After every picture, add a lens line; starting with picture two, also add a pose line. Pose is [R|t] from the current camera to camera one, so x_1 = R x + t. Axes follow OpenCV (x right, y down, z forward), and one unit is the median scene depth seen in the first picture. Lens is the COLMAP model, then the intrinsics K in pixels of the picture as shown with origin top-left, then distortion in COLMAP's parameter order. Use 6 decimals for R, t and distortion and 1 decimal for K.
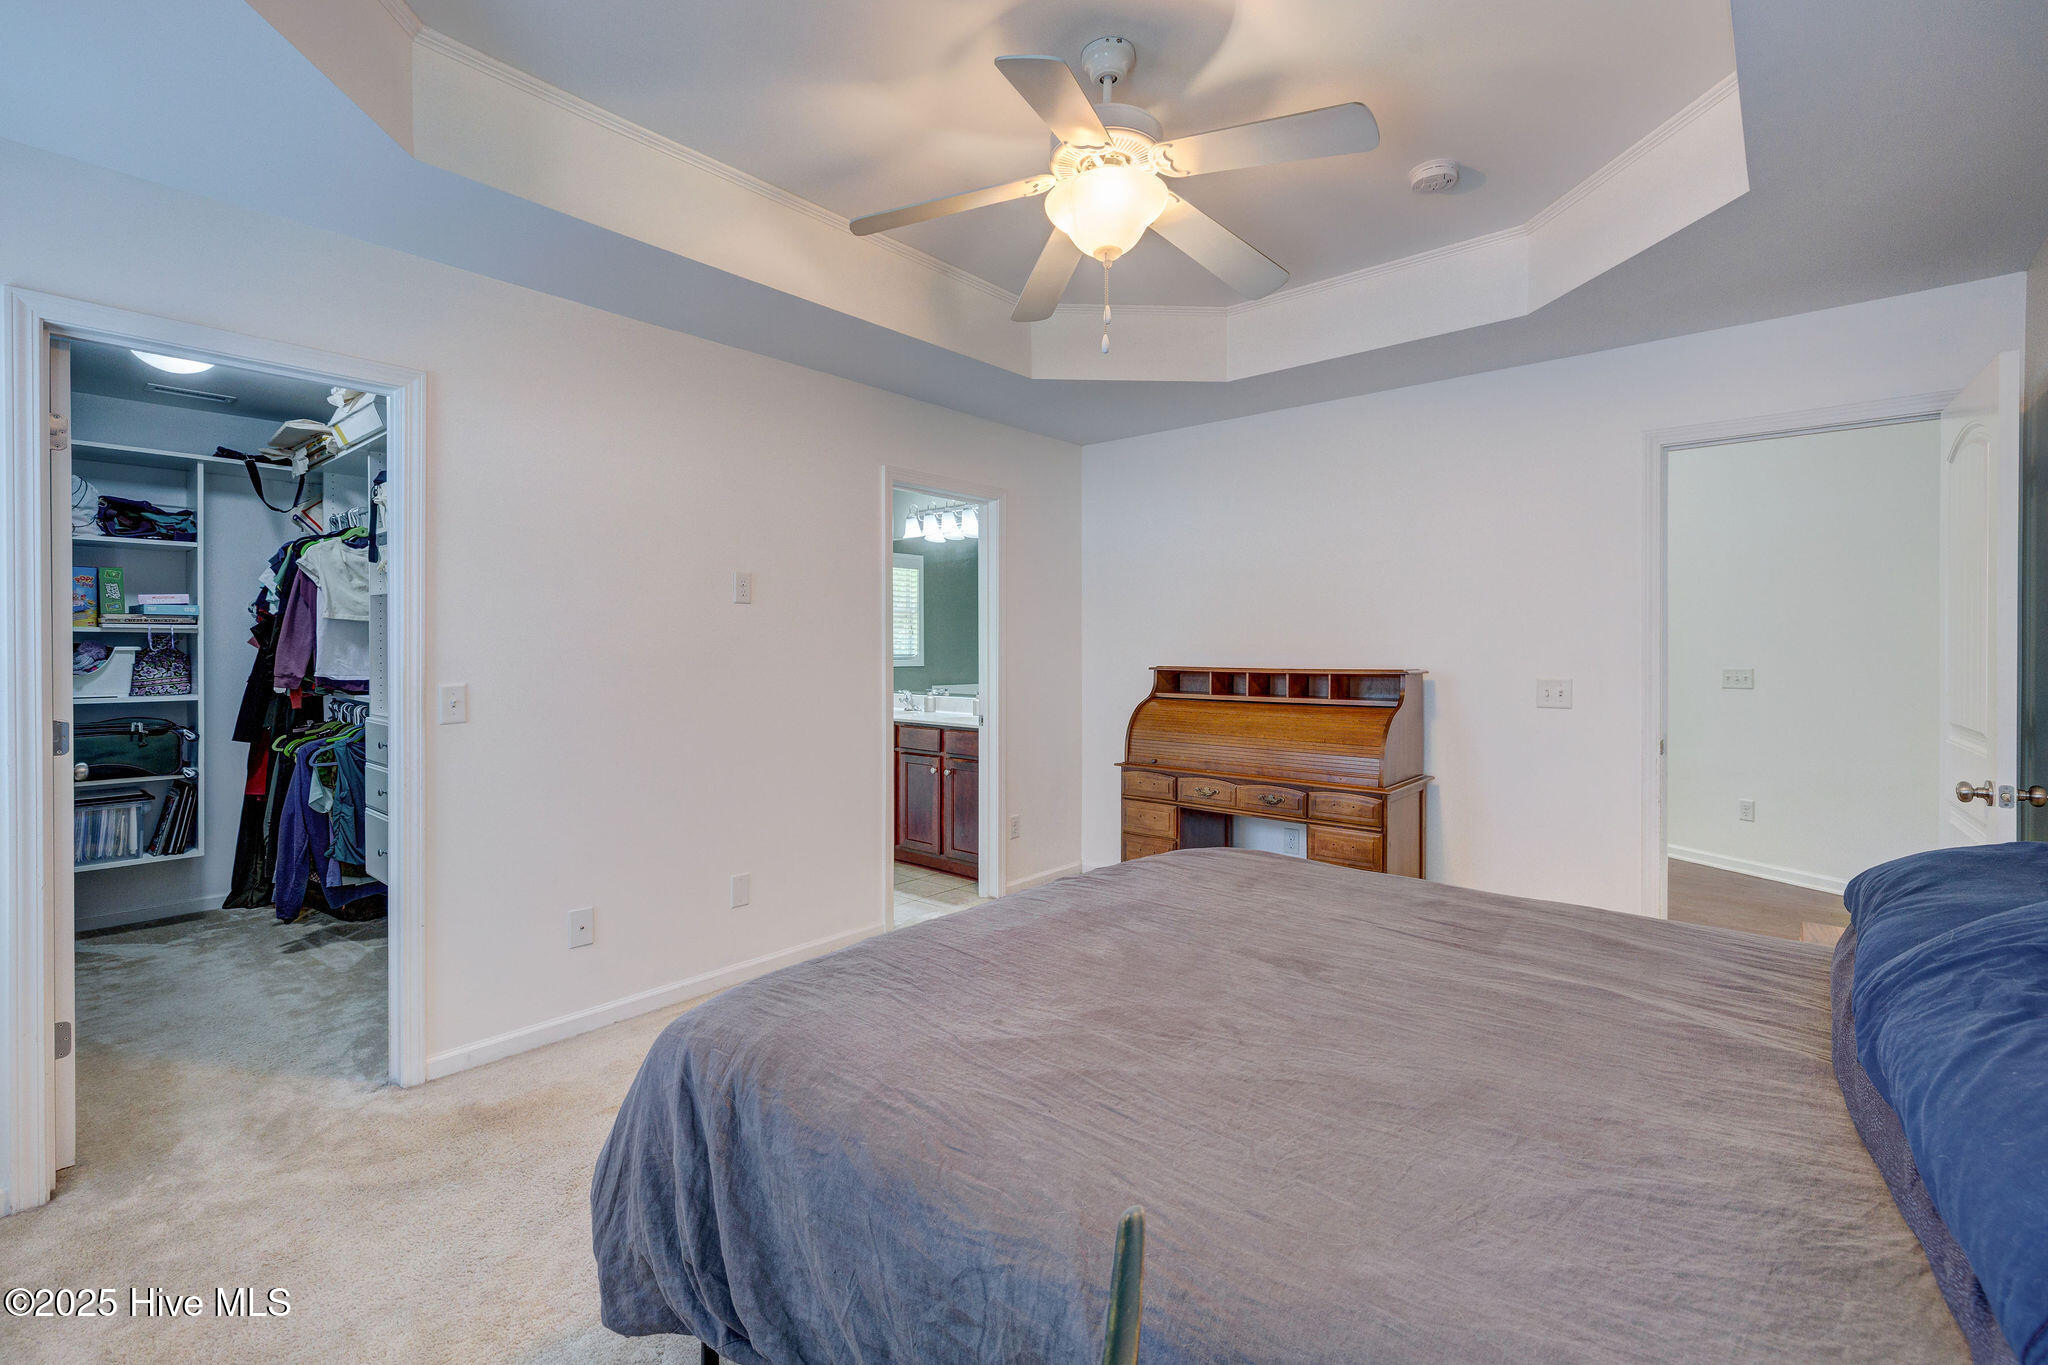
lens RADIAL K [[905.9, 0, 1015.9], [0, 905.9, 655.8], [0, 0, 1]] dist [-0.002949, -0.000365]
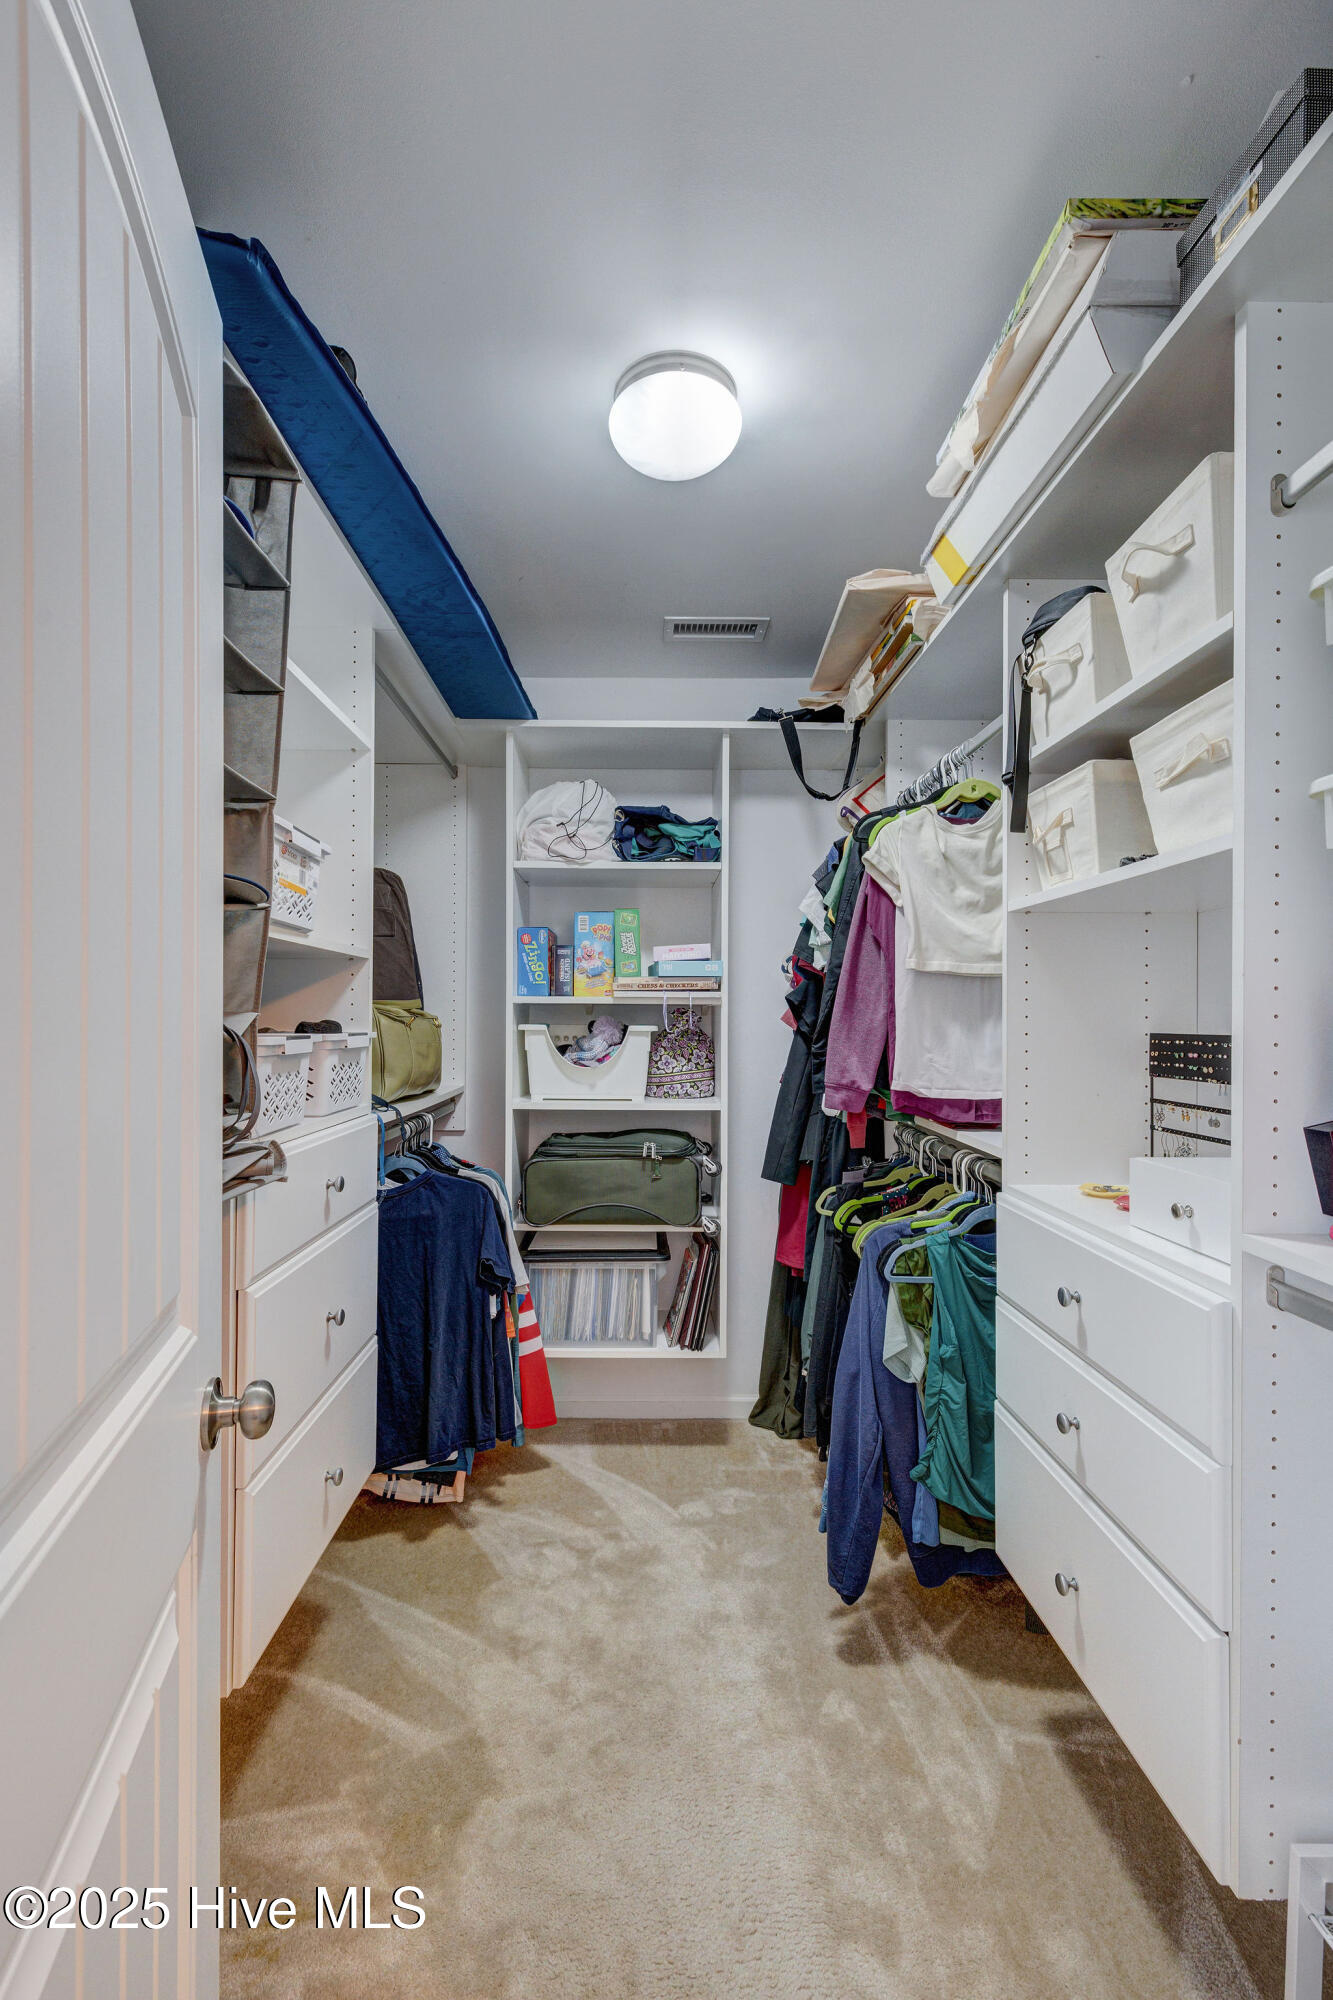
lens RADIAL K [[848.7, 0, 659.0], [0, 848.7, 1011.8], [0, 0, 1]] dist [0.013617, -0.000291]
pose [[0.670776, -0.005350, -0.741641, -0.504674], [-0.008895, 0.999844, -0.015258, -0.010946], [0.741607, 0.016831, 0.670624, 0.581618]]
